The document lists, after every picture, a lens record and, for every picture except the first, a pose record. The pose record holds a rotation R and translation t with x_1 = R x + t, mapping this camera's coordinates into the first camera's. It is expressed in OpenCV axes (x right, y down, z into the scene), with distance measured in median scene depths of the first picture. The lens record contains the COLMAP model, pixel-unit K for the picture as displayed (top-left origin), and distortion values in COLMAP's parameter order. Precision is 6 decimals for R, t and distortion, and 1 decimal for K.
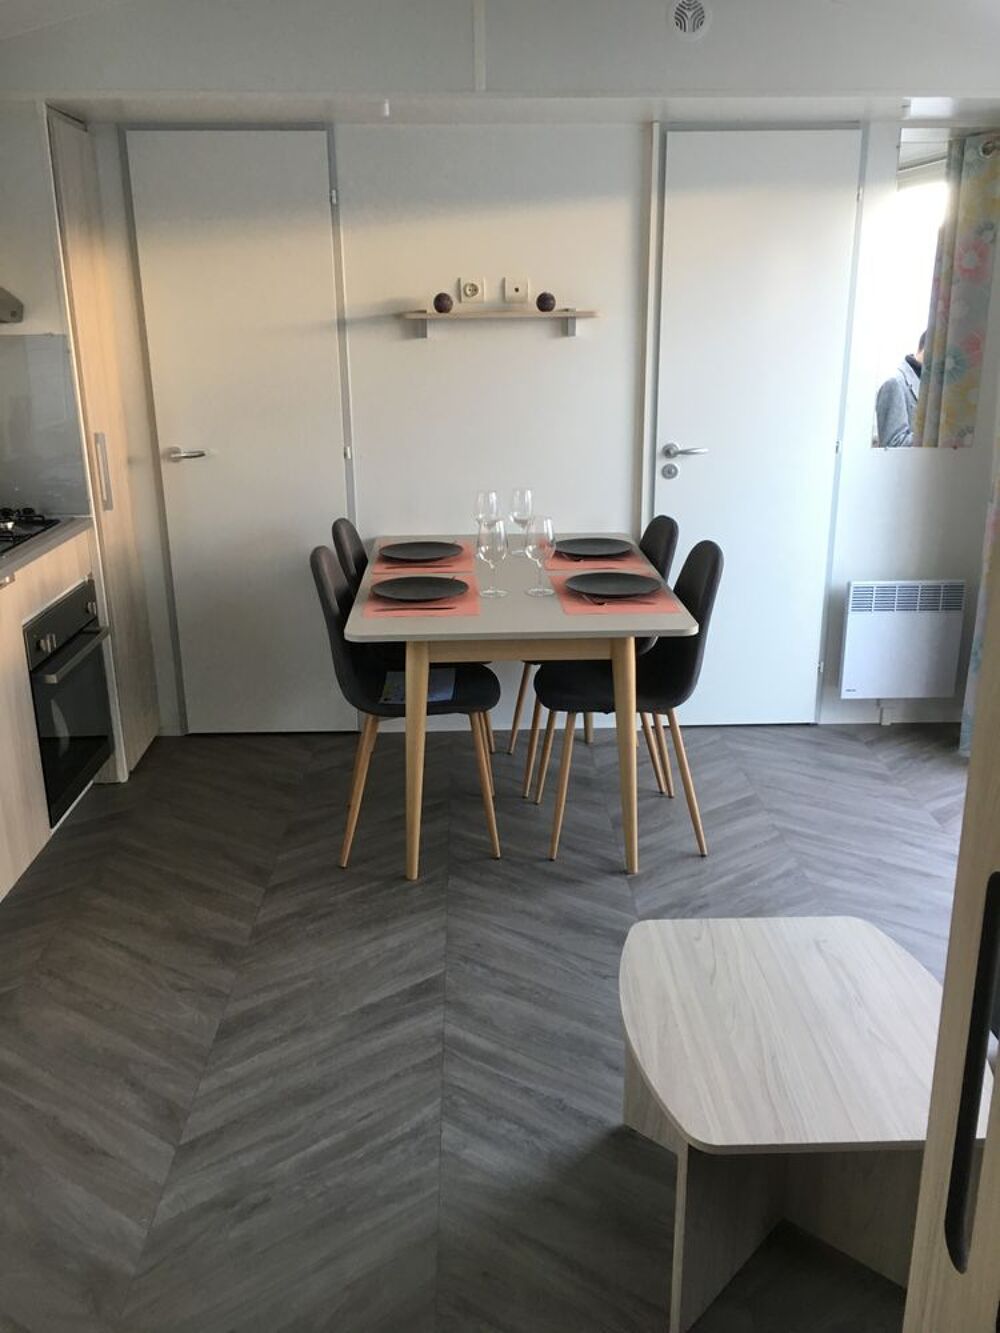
lens RADIAL K [[1133.2, 0, 500.7], [0, 1133.2, 661.8], [0, 0, 1]] dist [0.074093, -0.077355]
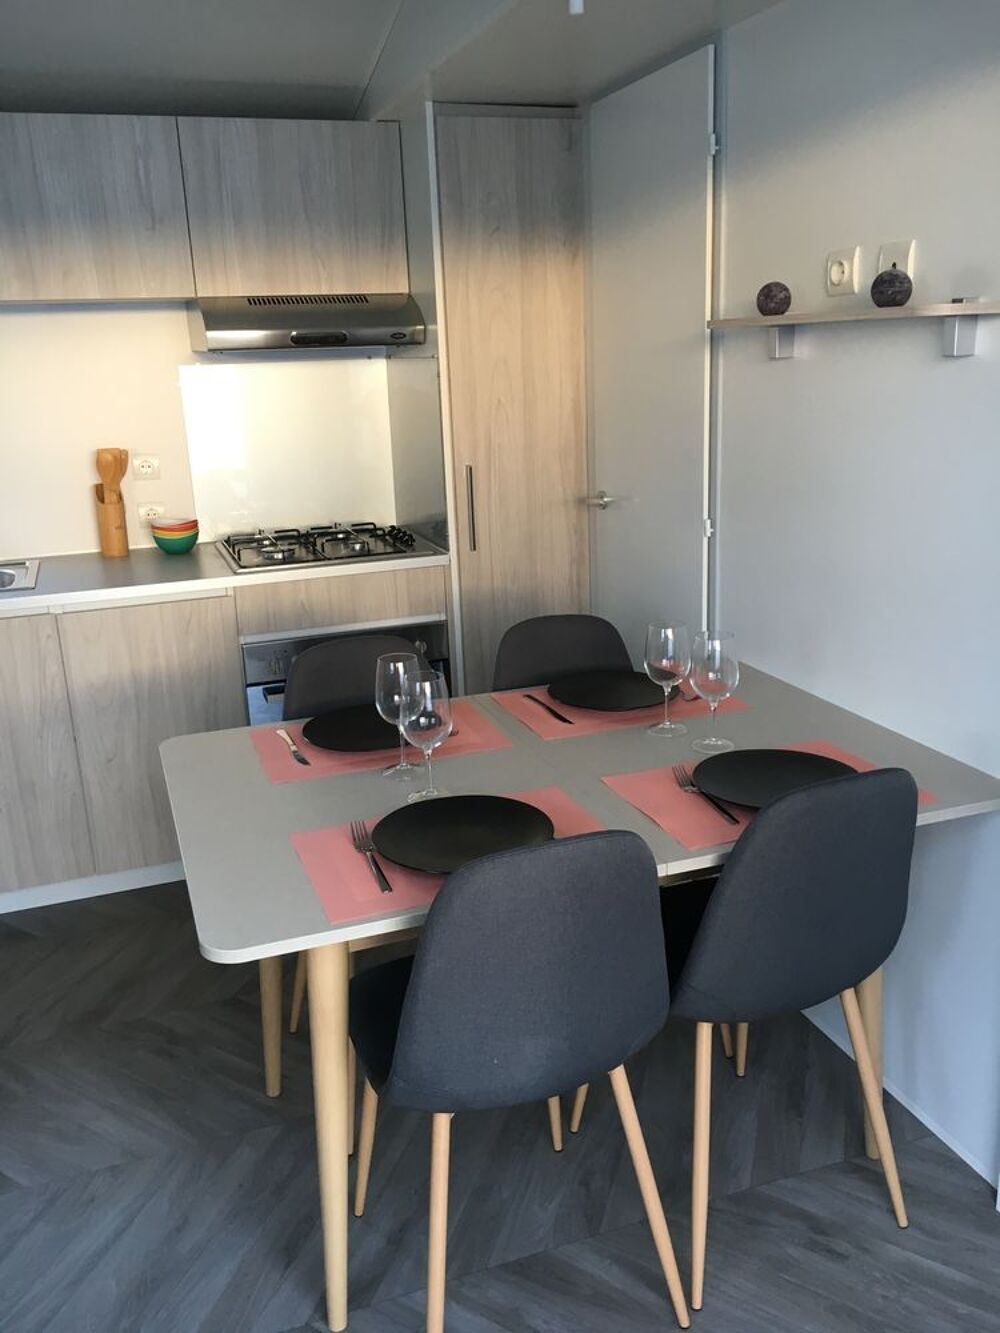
lens RADIAL K [[1133.2, 0, 500.7], [0, 1133.2, 661.8], [0, 0, 1]] dist [0.074093, -0.077355]
pose [[0.306459, 0.256101, -0.916785, 0.723332], [-0.255861, 0.949844, 0.179808, -0.308225], [0.916852, 0.179466, 0.356615, 1.031510]]
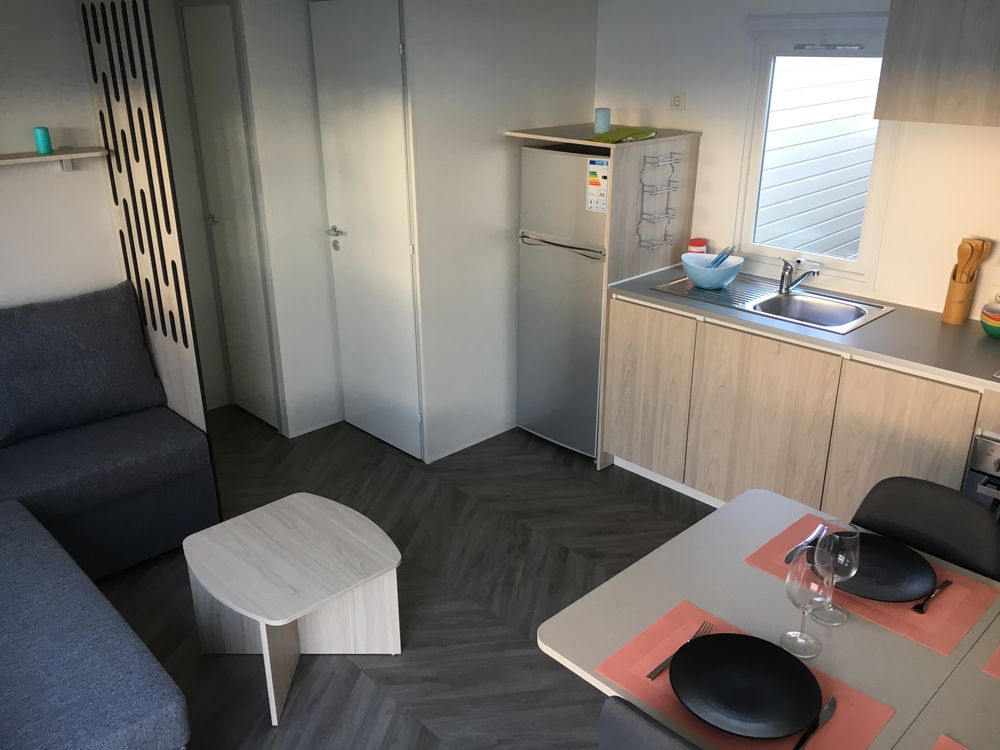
lens RADIAL K [[850.1, 0, 487.3], [0, 850.1, 371.1], [0, 0, 1]] dist [0.074093, -0.077355]
pose [[-0.754737, 0.247815, -0.607421, 0.602026], [-0.190976, 0.802810, 0.564822, -0.593770], [0.627615, 0.542295, -0.558583, 1.390309]]
